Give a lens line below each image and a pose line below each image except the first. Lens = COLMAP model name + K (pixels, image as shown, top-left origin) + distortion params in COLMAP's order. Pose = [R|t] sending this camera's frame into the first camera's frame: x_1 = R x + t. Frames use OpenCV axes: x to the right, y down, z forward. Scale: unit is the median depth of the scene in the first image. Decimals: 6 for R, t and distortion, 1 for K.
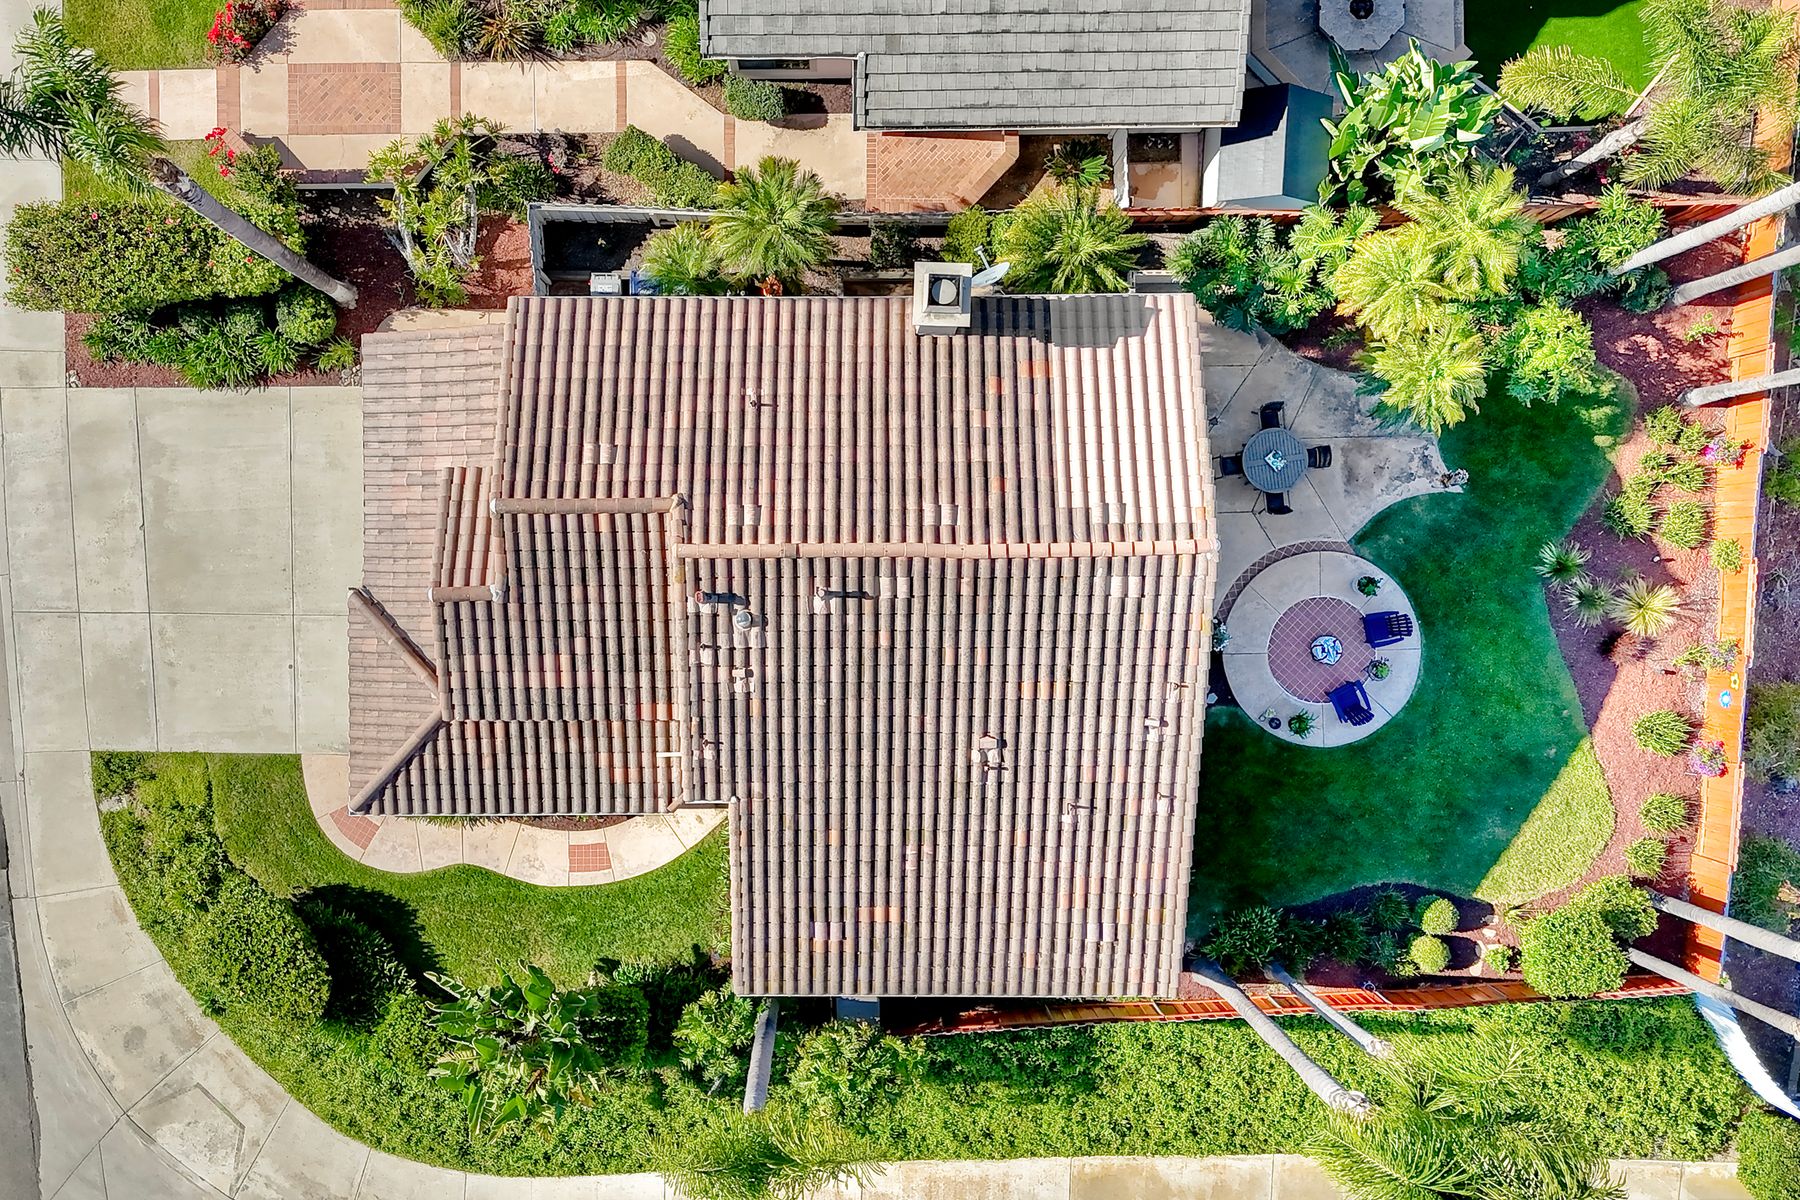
lens RADIAL K [[1498.0, 0, 900.7], [0, 1498.0, 678.6], [0, 0, 1]] dist [0.017770, 0.004268]
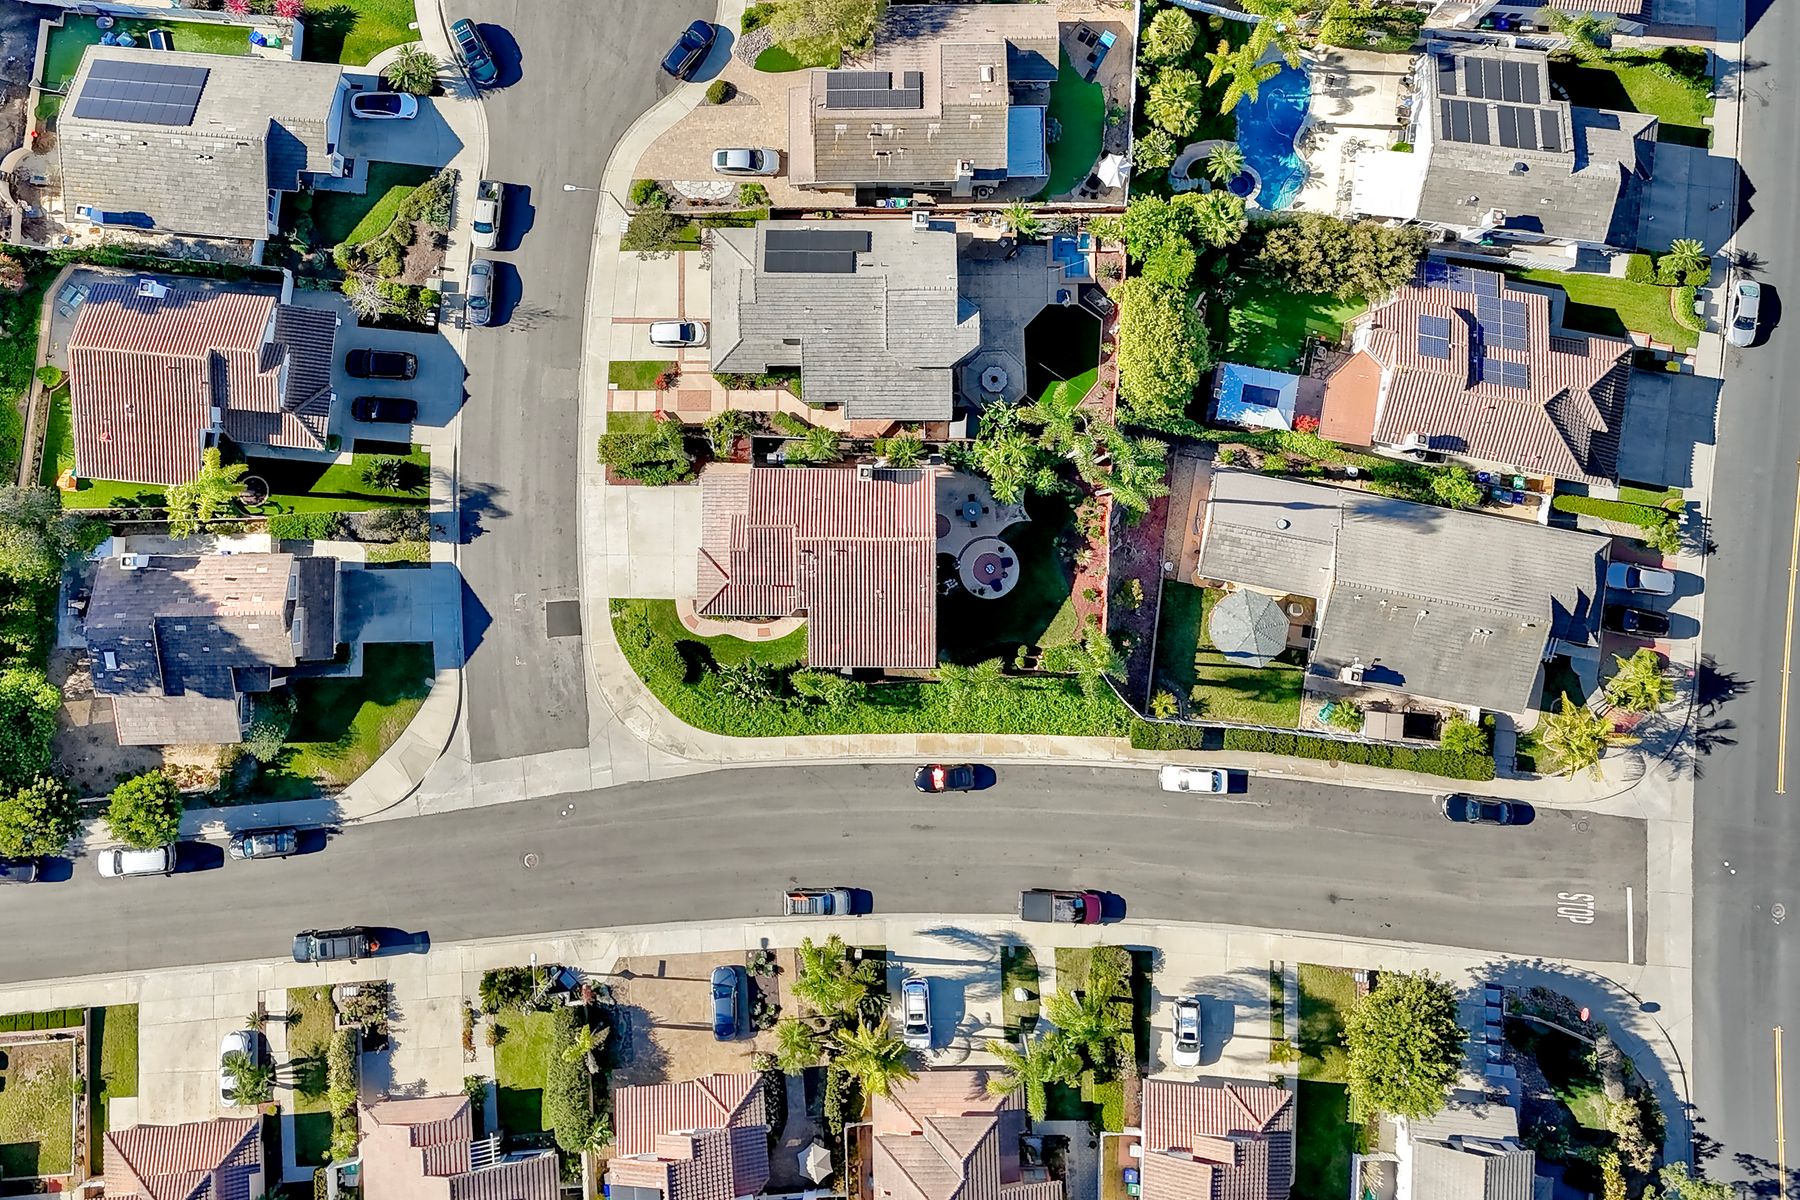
lens RADIAL K [[1498.0, 0, 900.7], [0, 1498.0, 678.6], [0, 0, 1]] dist [0.017770, 0.004268]
pose [[0.999029, 0.010788, -0.042714, 0.233427], [-0.009659, 0.999601, 0.026547, 0.136043], [0.042983, -0.026109, 0.998735, -2.295944]]
